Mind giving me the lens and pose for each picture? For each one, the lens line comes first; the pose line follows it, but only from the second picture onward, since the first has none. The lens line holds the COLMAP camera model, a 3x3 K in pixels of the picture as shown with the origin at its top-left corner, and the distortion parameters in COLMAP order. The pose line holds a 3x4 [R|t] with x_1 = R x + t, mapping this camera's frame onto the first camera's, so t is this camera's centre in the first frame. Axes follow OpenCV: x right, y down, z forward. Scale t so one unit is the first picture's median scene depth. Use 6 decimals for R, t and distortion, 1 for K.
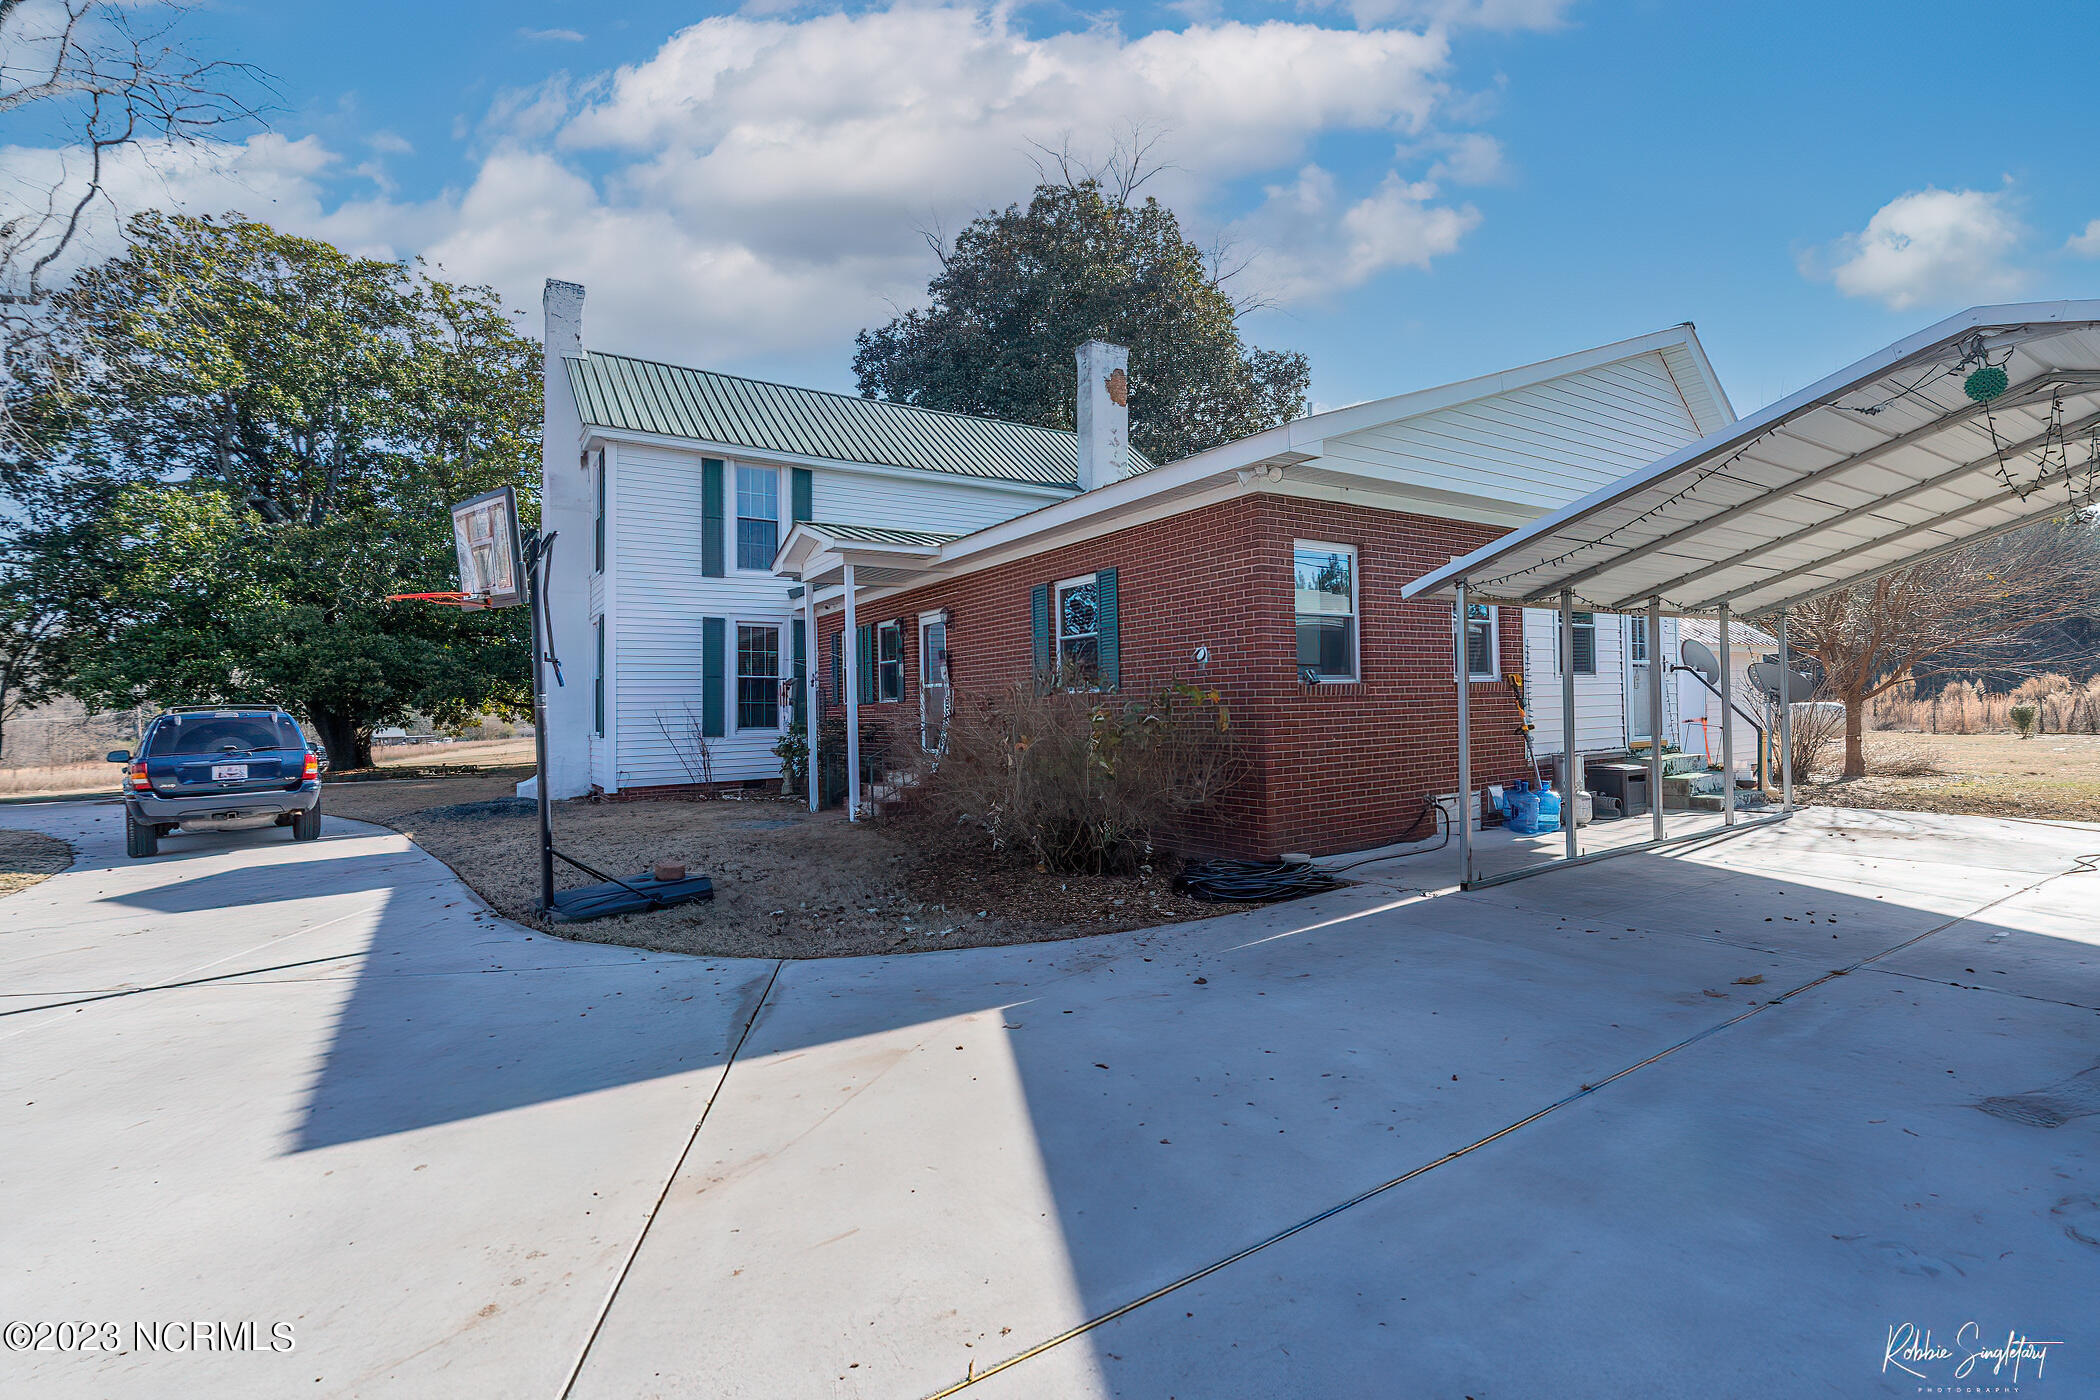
lens RADIAL K [[924.6, 0, 1050.0], [0, 924.6, 700.0], [0, 0, 1]] dist [0.001594, 0.000231]
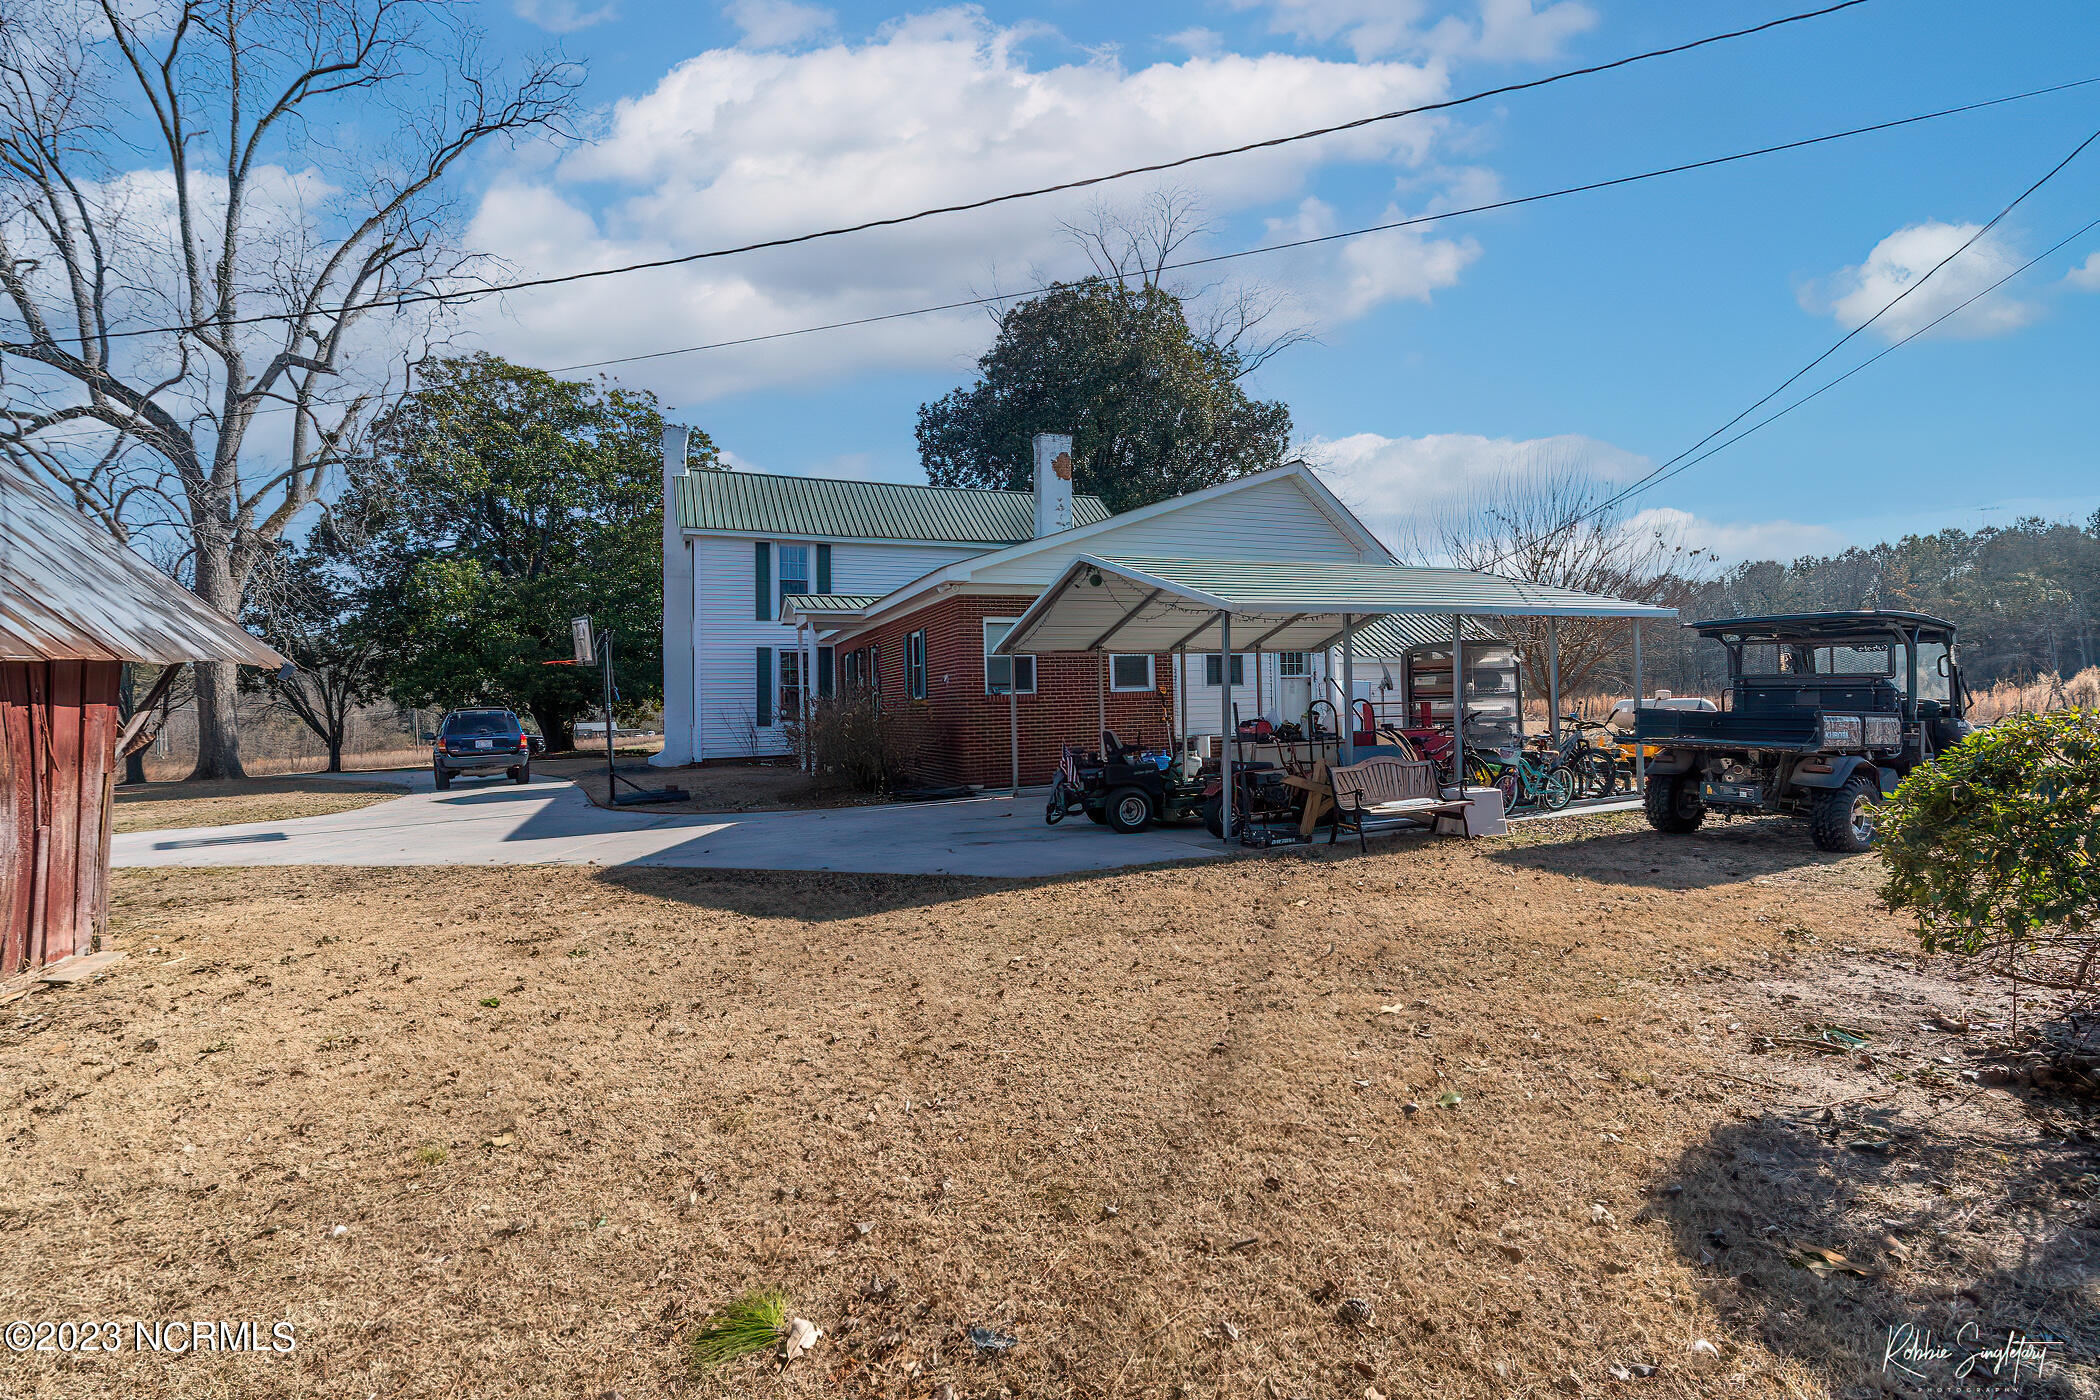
lens RADIAL K [[924.6, 0, 1050.0], [0, 924.6, 700.0], [0, 0, 1]] dist [0.001594, 0.000231]
pose [[0.985181, -0.004381, -0.171461, 0.231175], [0.005290, 0.999974, 0.004842, -0.005213], [0.171435, -0.005678, 0.985179, -0.265755]]
